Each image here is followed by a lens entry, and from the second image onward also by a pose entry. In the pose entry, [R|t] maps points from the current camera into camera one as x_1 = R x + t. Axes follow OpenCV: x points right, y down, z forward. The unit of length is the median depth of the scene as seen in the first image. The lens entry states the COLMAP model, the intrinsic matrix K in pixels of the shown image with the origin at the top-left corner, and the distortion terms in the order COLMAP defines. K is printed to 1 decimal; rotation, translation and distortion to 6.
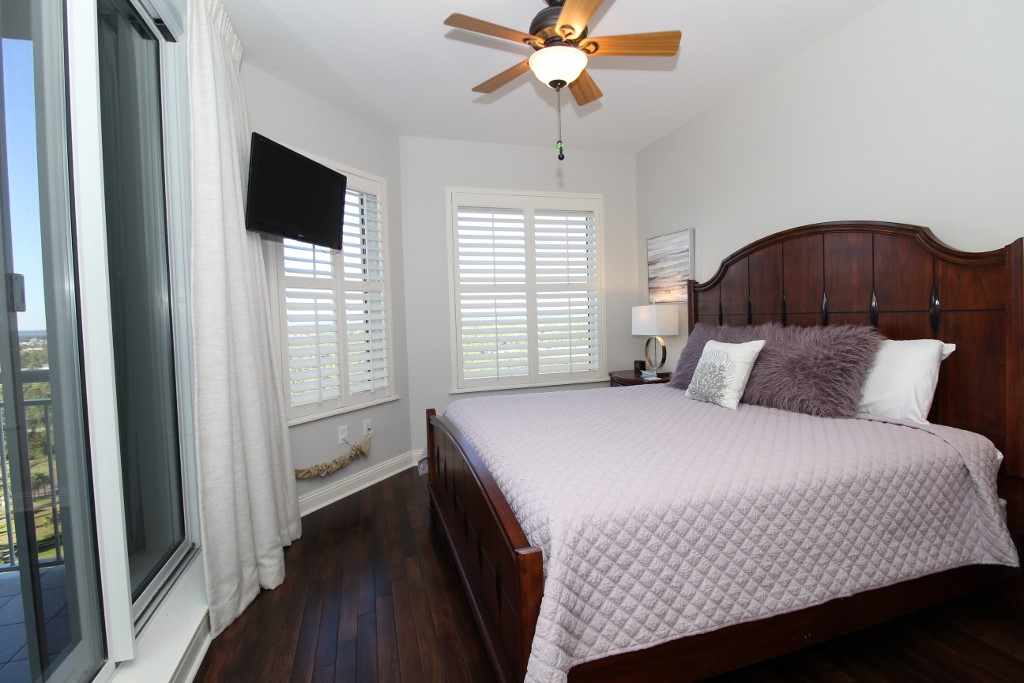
lens RADIAL K [[466.5, 0, 511.8], [0, 466.5, 338.2], [0, 0, 1]] dist [-0.002132, -0.000406]
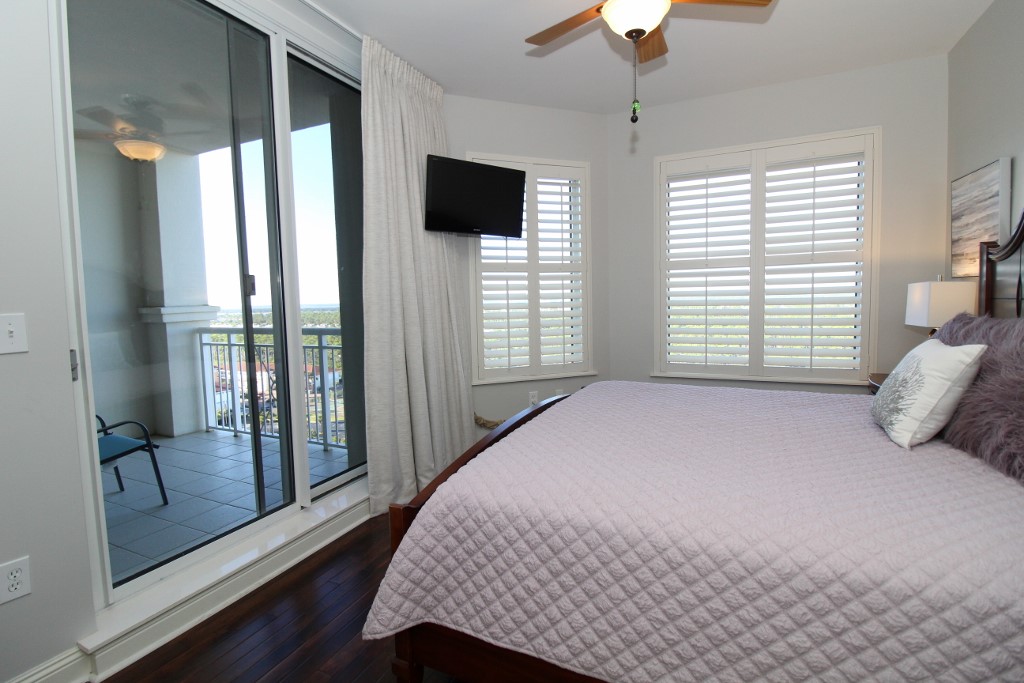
lens RADIAL K [[469.3, 0, 511.8], [0, 469.3, 331.6], [0, 0, 1]] dist [-0.012238, -0.007994]
pose [[0.738284, 0.059276, -0.671880, 0.393474], [-0.032829, 0.998108, 0.051983, -0.018252], [0.673691, -0.016321, 0.738833, 0.131454]]
